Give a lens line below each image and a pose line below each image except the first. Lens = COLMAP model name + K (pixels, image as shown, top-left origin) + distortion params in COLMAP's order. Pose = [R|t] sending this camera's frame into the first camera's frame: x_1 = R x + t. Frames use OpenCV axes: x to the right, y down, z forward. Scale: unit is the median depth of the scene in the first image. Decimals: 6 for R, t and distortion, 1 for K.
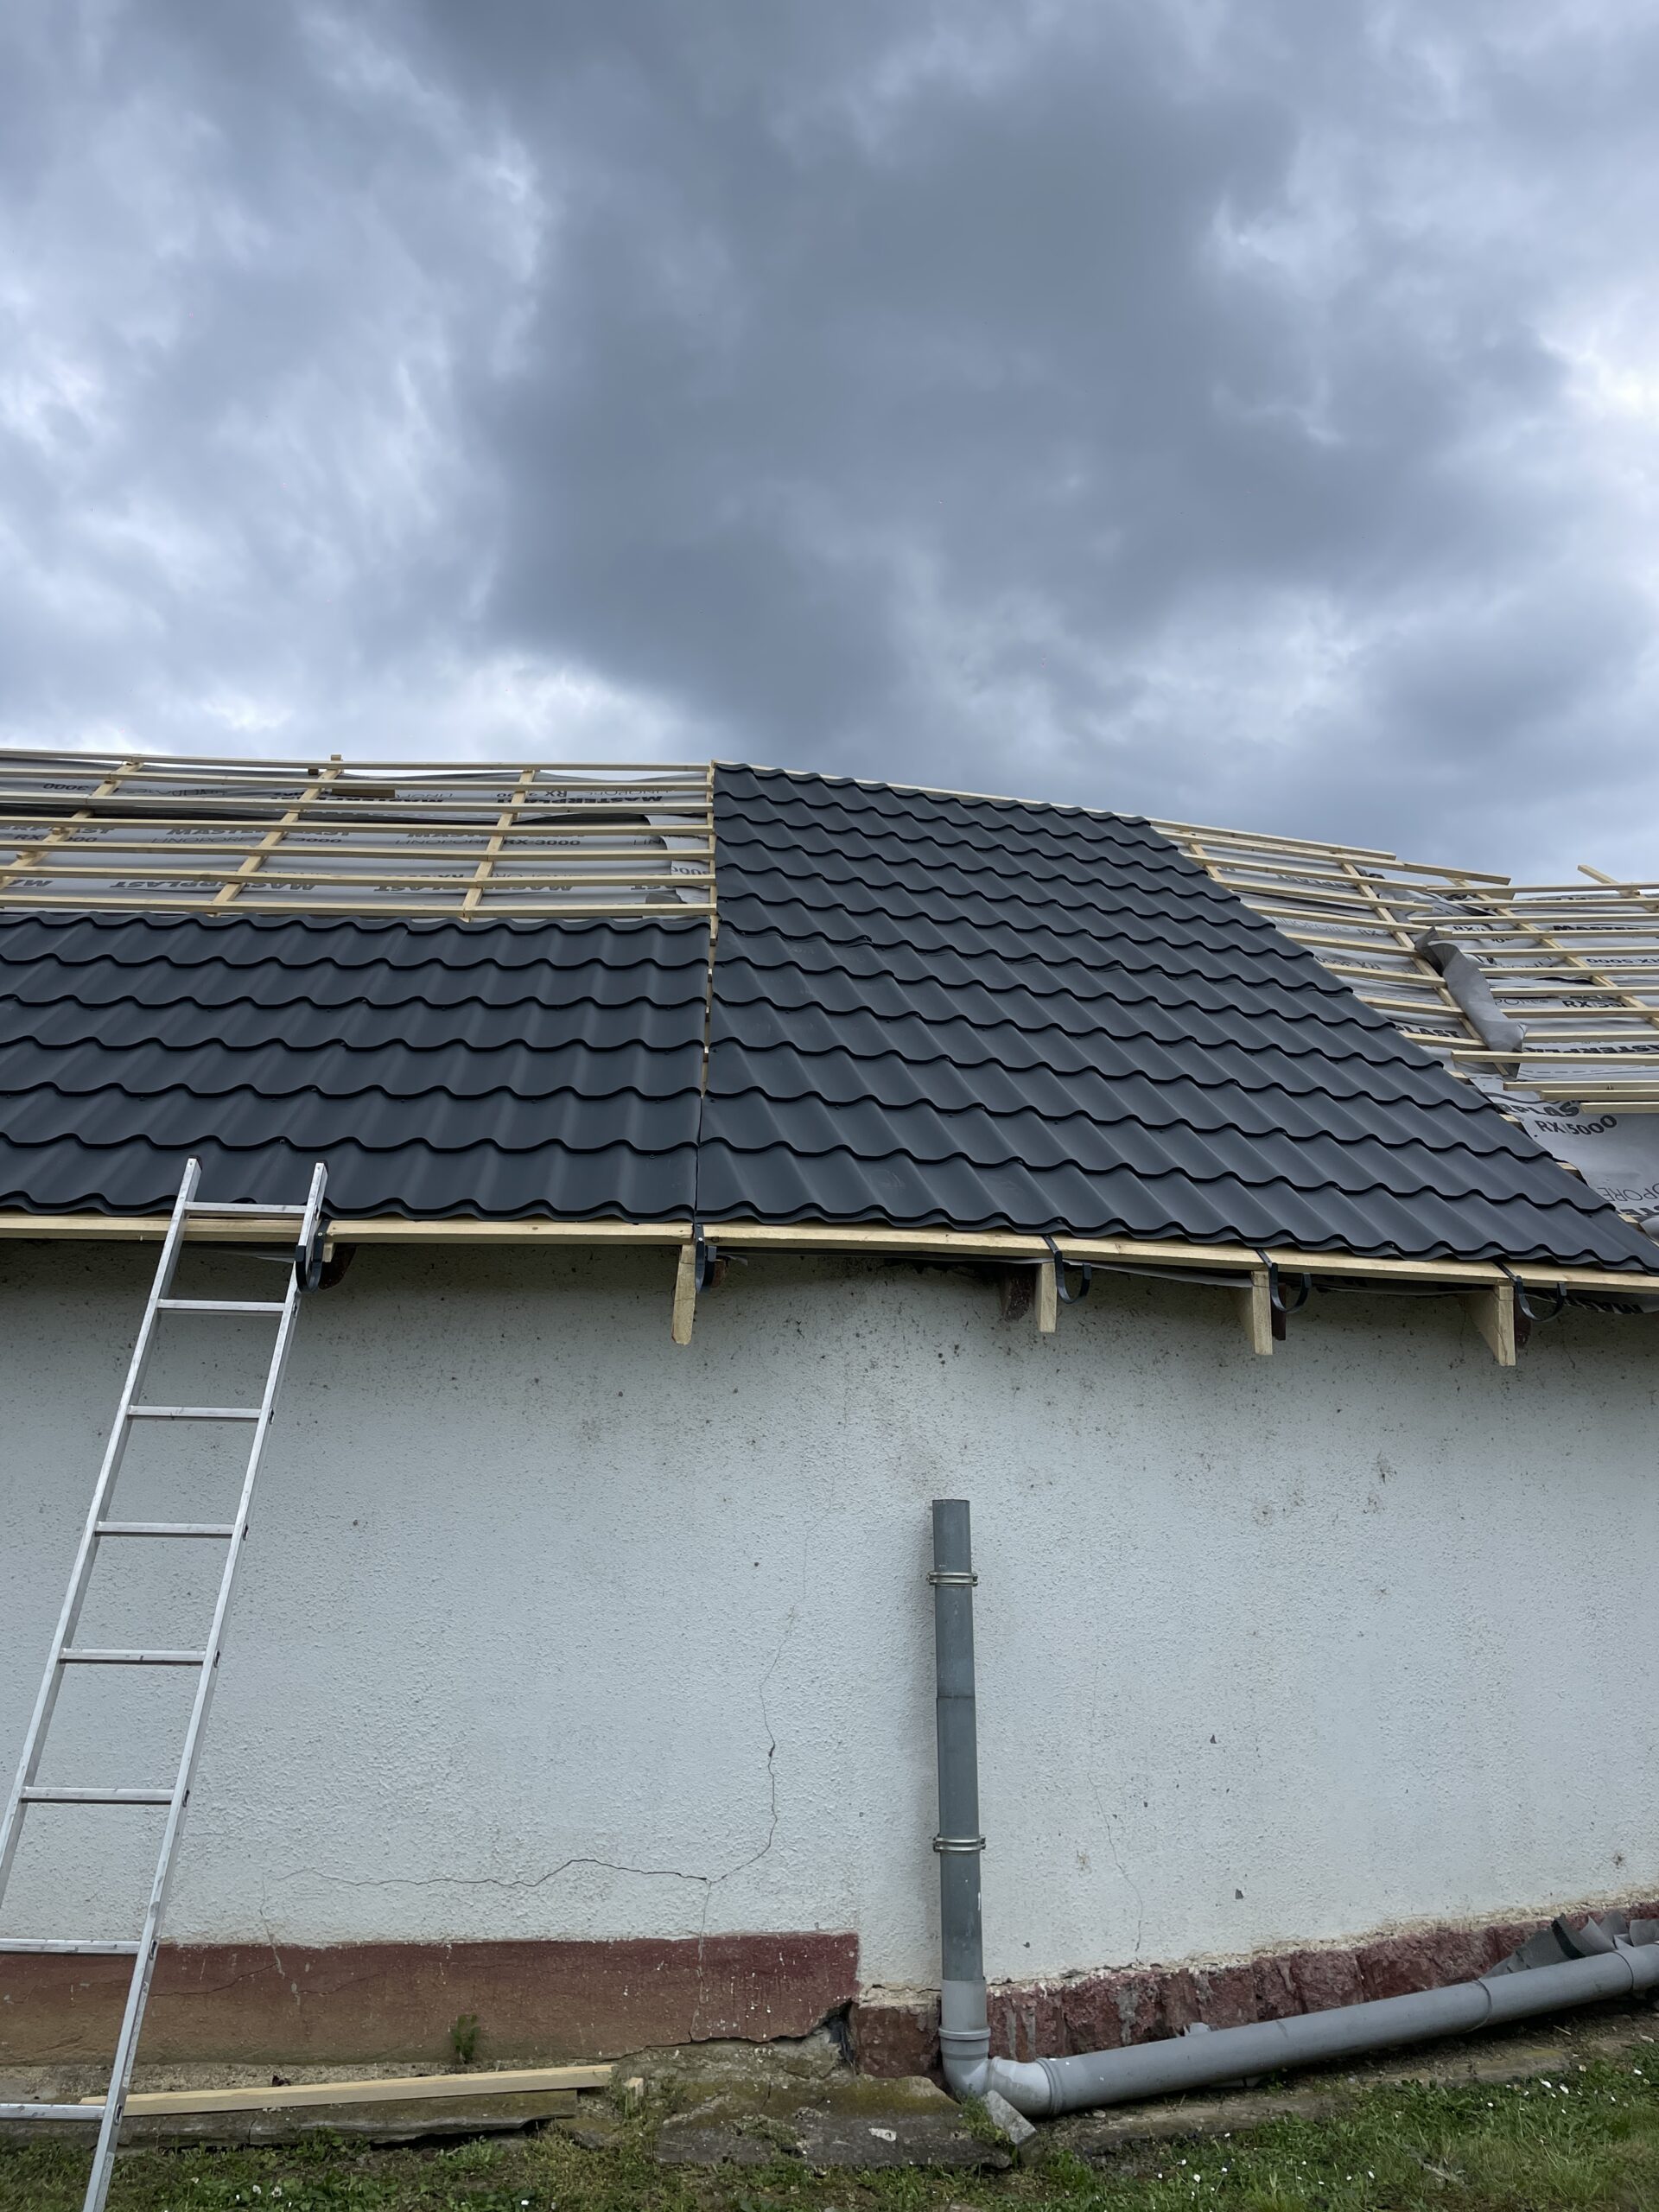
lens RADIAL K [[1713.8, 0, 823.0], [0, 1713.8, 1067.2], [0, 0, 1]] dist [0.090145, -0.127728]
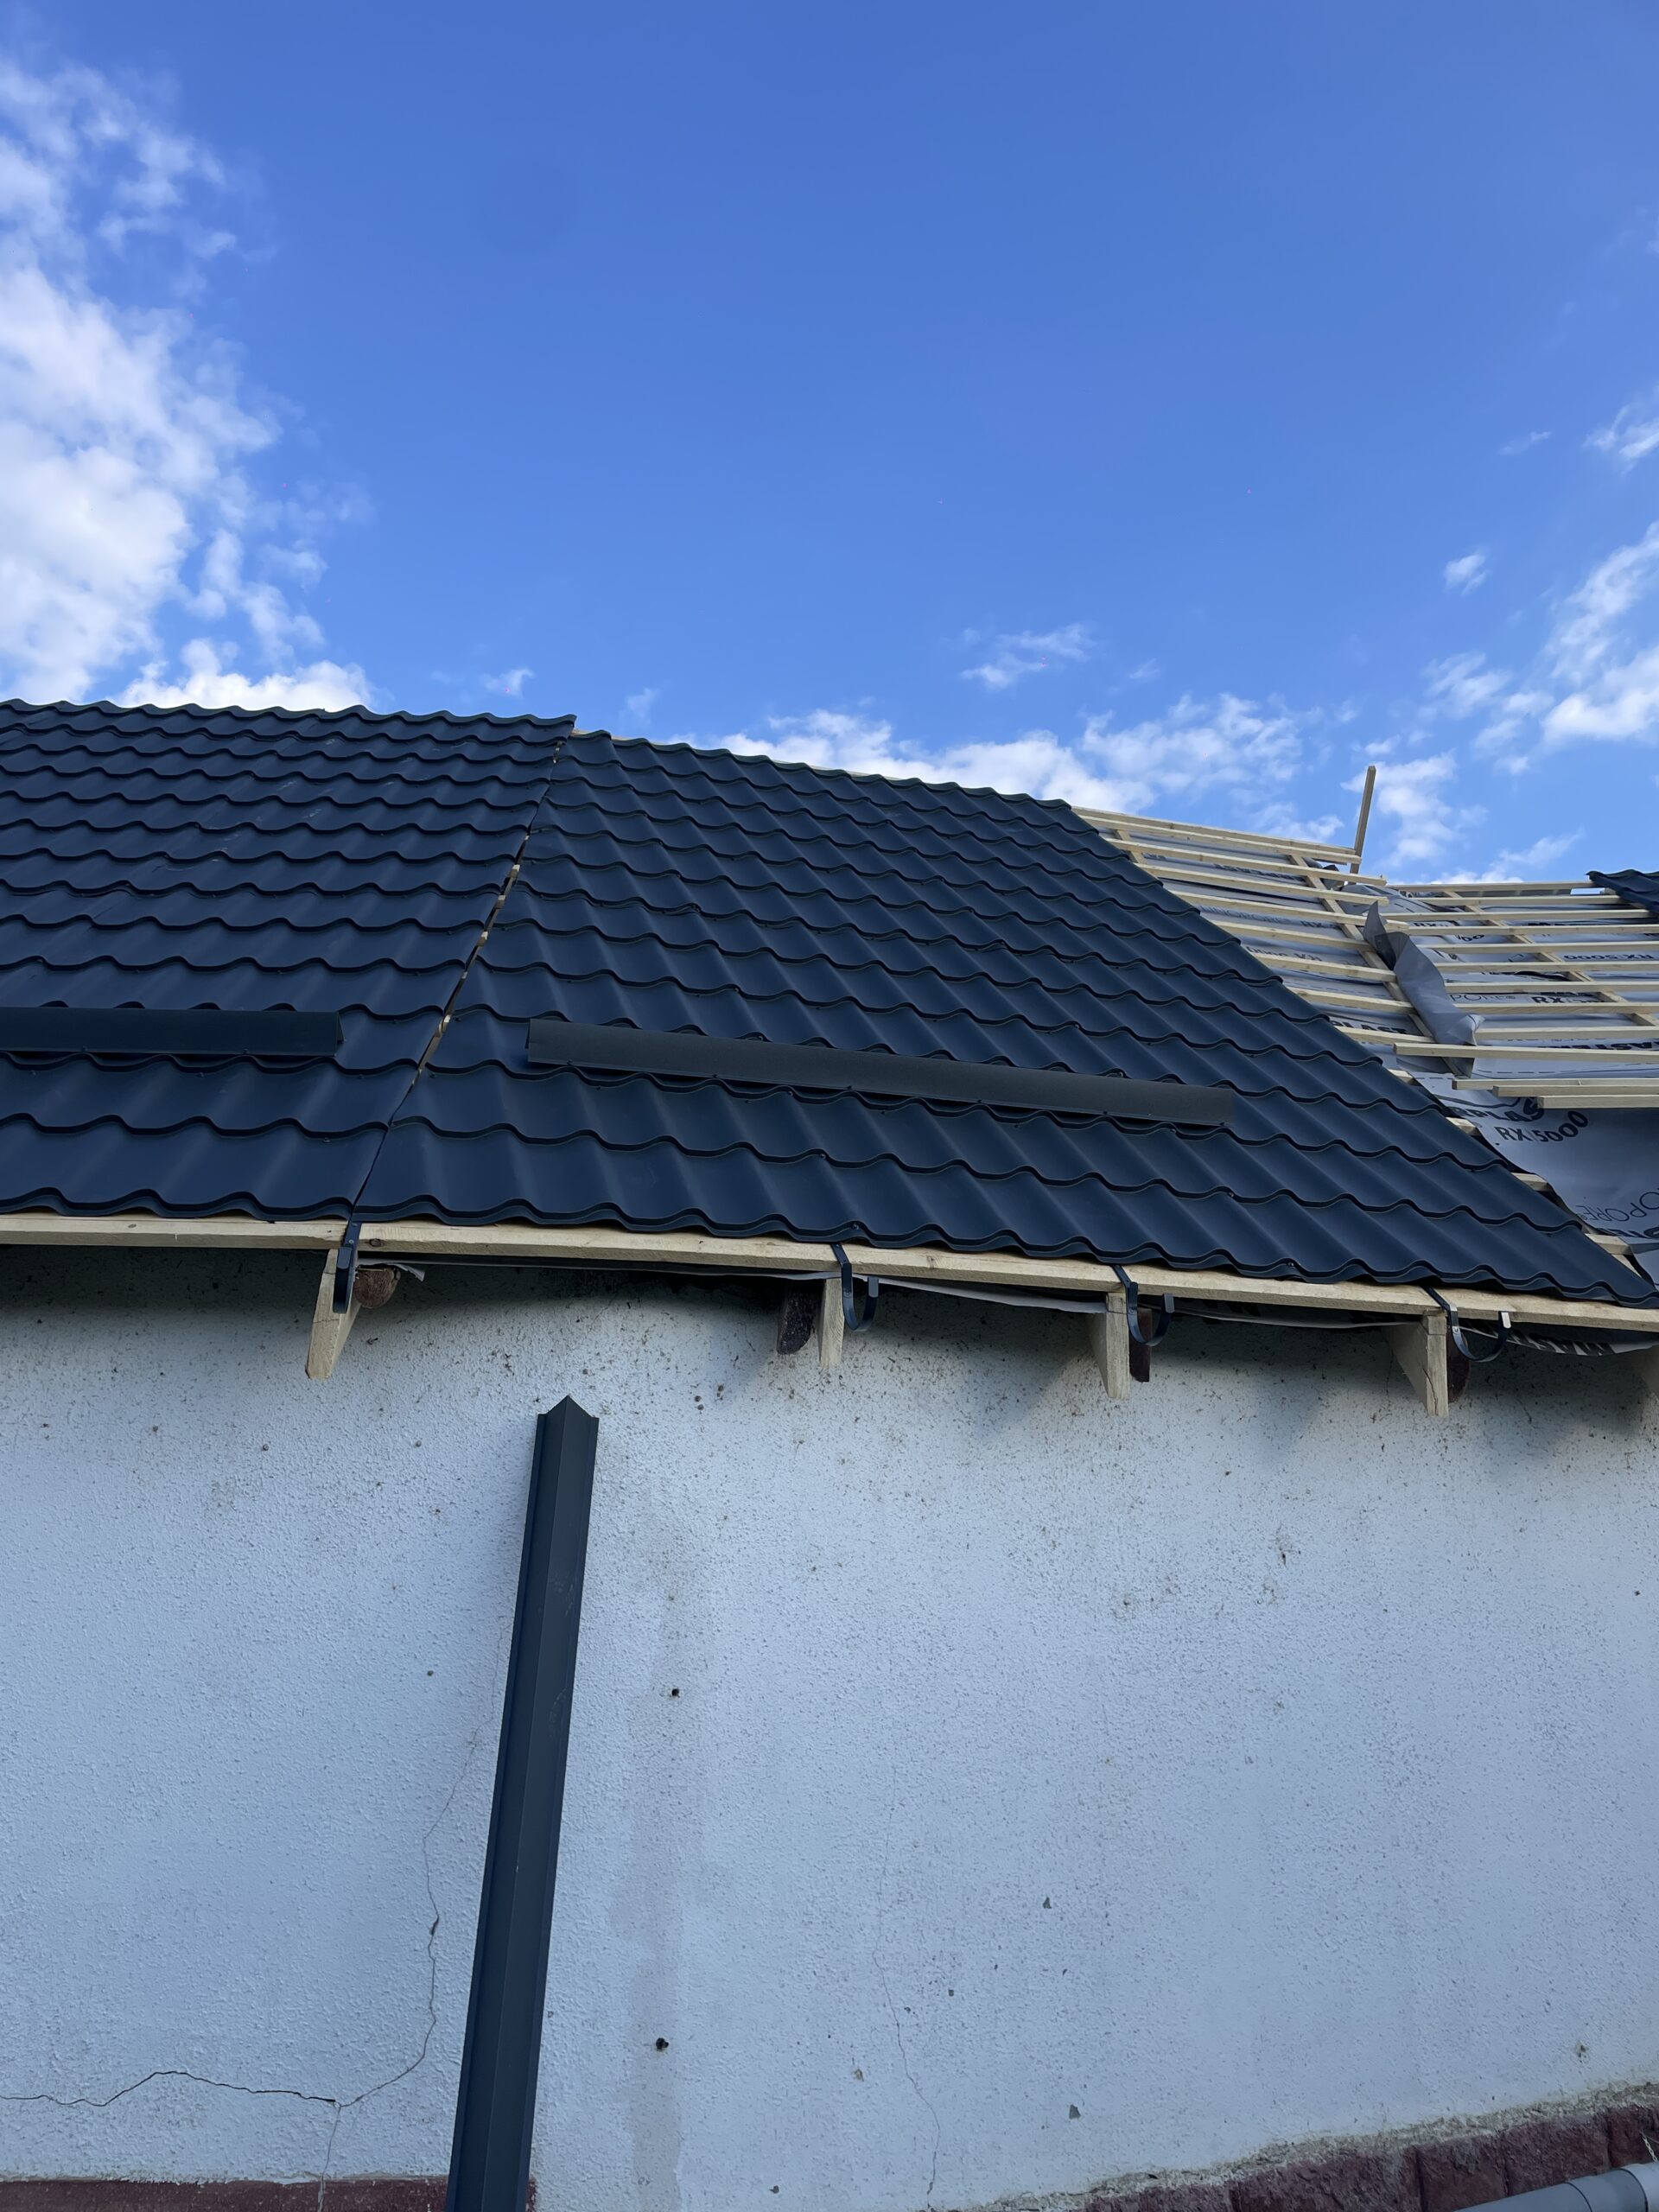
lens RADIAL K [[1660.6, 0, 829.5], [0, 1660.6, 1106.0], [0, 0, 1]] dist [0.100729, -0.129147]
pose [[0.999894, 0.005002, -0.013682, 0.132509], [-0.005221, 0.999857, -0.016082, 0.045980], [0.013600, 0.016152, 0.999777, 0.238275]]
